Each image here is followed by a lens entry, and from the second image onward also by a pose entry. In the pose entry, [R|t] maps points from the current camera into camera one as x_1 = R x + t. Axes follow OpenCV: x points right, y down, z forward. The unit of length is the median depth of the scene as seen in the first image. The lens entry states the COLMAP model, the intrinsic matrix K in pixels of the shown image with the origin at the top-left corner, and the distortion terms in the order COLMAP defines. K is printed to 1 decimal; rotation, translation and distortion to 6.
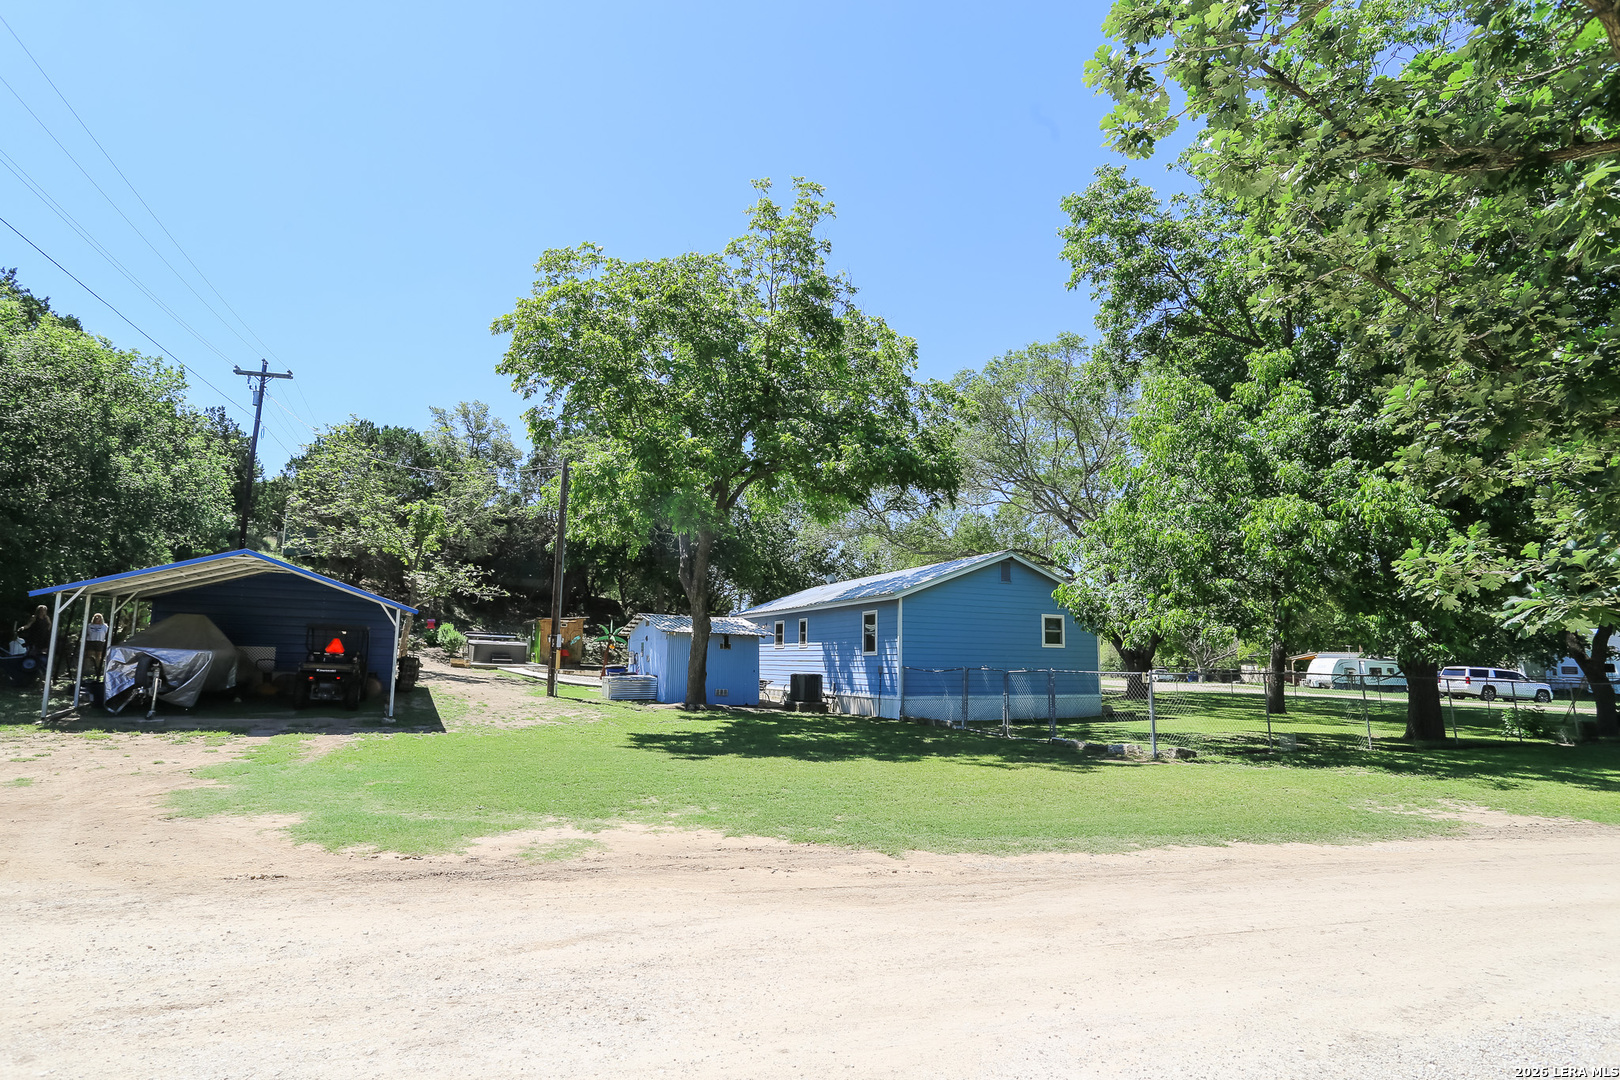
lens RADIAL K [[805.9, 0, 800.8], [0, 805.9, 546.8], [0, 0, 1]] dist [-0.085391, 0.047988]
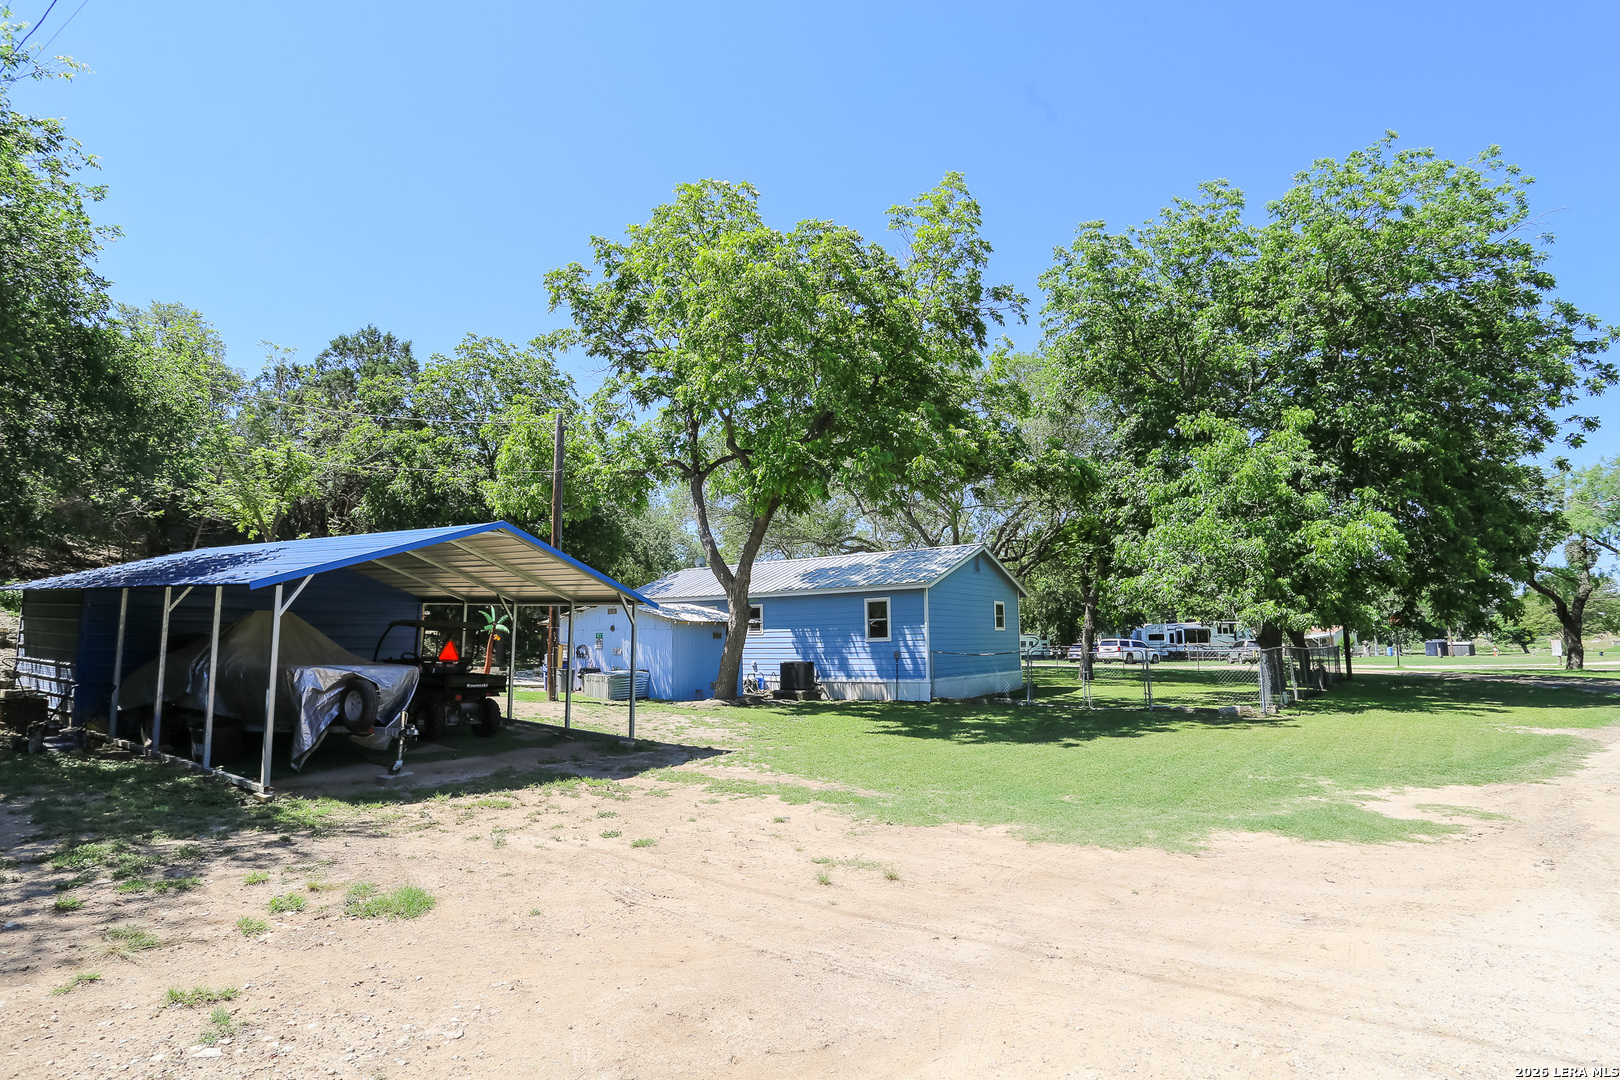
lens RADIAL K [[805.9, 0, 800.8], [0, 805.9, 546.8], [0, 0, 1]] dist [-0.085391, 0.047988]
pose [[0.869049, 0.032658, 0.493648, -0.532656], [-0.045543, 0.998863, 0.014096, 0.004407], [-0.492626, -0.034732, 0.869548, 0.163806]]
